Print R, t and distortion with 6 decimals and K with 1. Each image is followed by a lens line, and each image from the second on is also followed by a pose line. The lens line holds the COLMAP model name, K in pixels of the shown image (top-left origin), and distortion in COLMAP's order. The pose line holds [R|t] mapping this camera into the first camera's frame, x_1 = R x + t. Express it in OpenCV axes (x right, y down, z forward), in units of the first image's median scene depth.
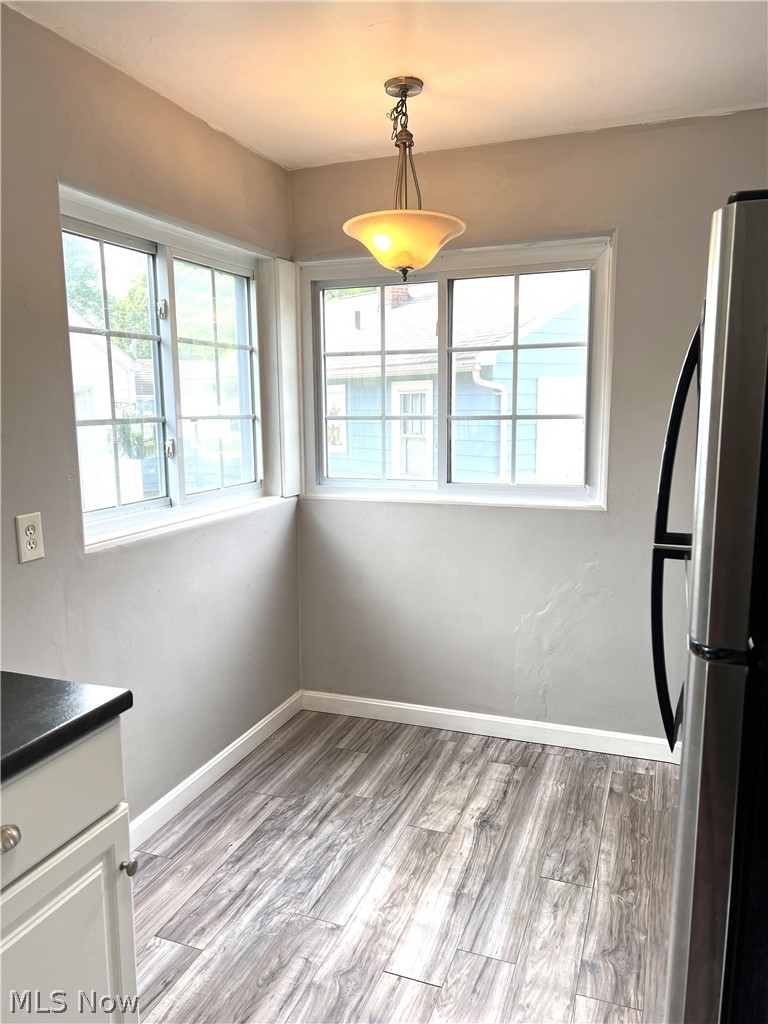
lens RADIAL K [[761.6, 0, 385.7], [0, 761.6, 511.1], [0, 0, 1]] dist [0.030432, -0.038156]
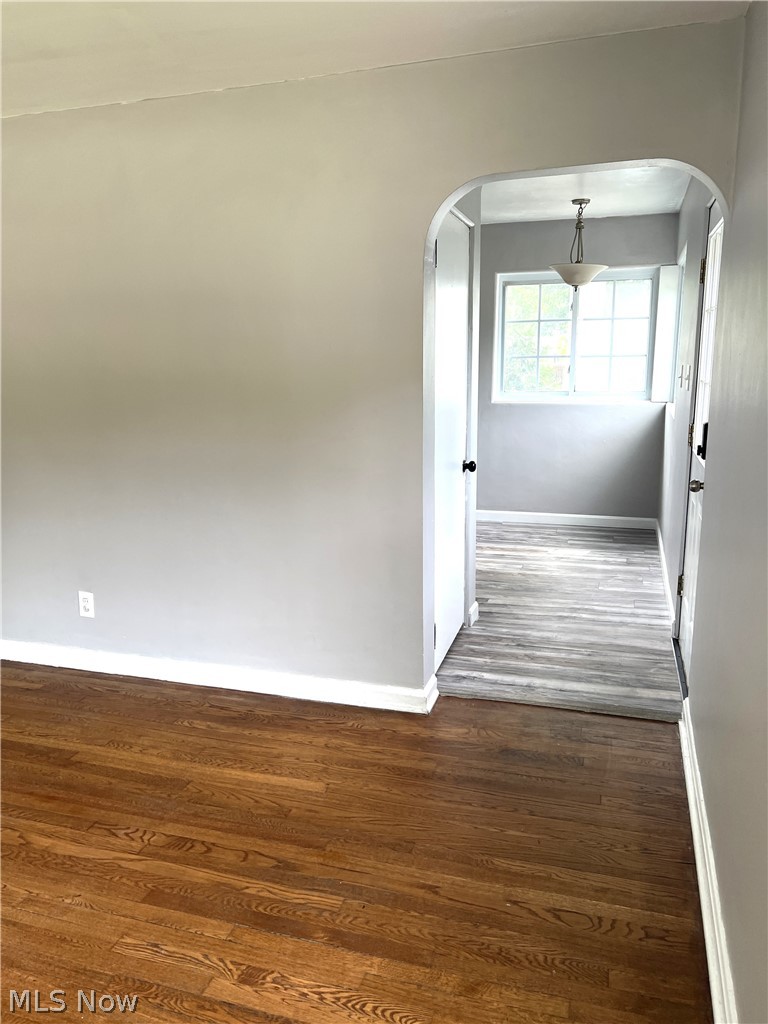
lens RADIAL K [[761.6, 0, 385.4], [0, 761.6, 513.4], [0, 0, 1]] dist [0.030432, -0.038156]
pose [[0.049831, 0.196469, -0.979243, 2.052060], [-0.140248, 0.972123, 0.187904, -0.018982], [0.988862, 0.127974, 0.075996, 0.375249]]
